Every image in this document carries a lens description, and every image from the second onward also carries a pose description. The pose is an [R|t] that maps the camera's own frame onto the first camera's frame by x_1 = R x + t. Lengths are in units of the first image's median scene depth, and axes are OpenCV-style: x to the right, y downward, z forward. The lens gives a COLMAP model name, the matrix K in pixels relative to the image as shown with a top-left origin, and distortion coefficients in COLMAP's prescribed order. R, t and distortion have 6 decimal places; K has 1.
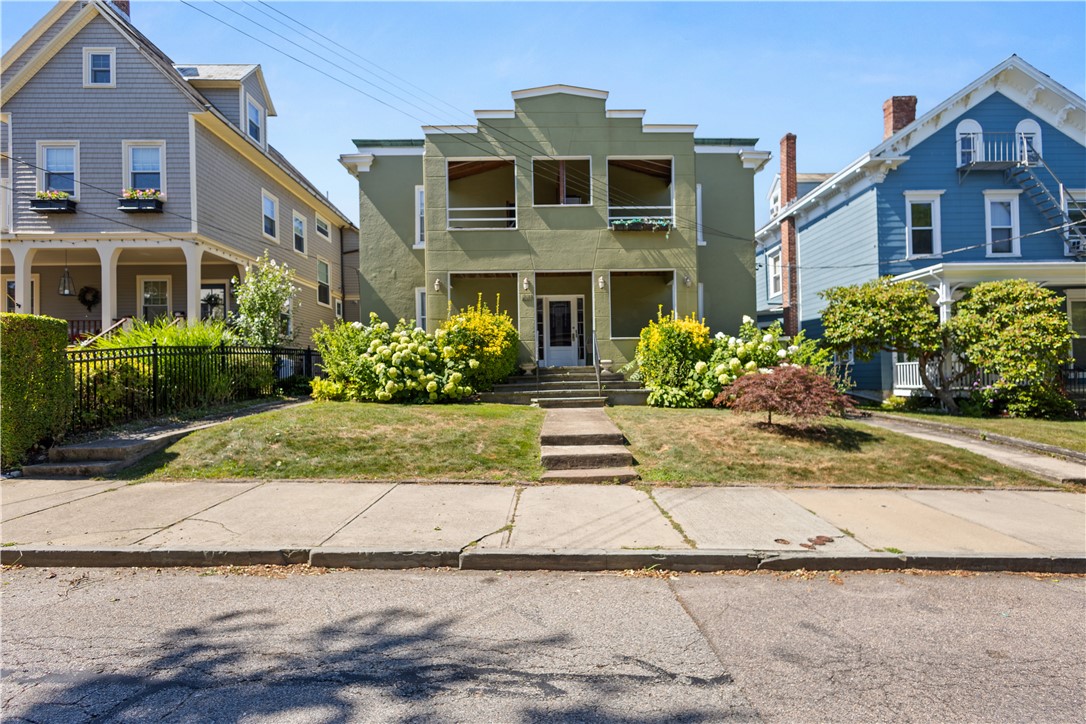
lens RADIAL K [[508.0, 0, 546.2], [0, 508.0, 369.1], [0, 0, 1]] dist [0.009062, -0.003829]
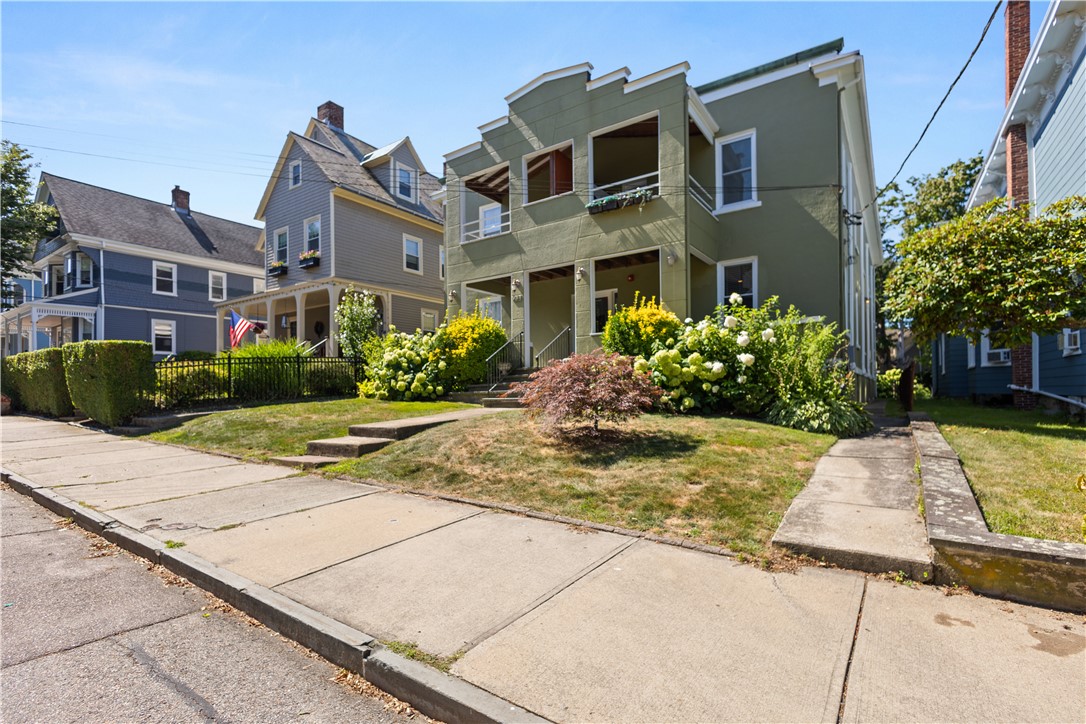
lens RADIAL K [[508.0, 0, 545.0], [0, 508.0, 382.5], [0, 0, 1]] dist [0.009062, -0.003829]
pose [[0.808974, -0.005978, -0.587814, 0.591189], [0.009077, 0.999956, 0.002323, 0.022529], [0.587774, -0.007215, 0.808993, 0.218156]]
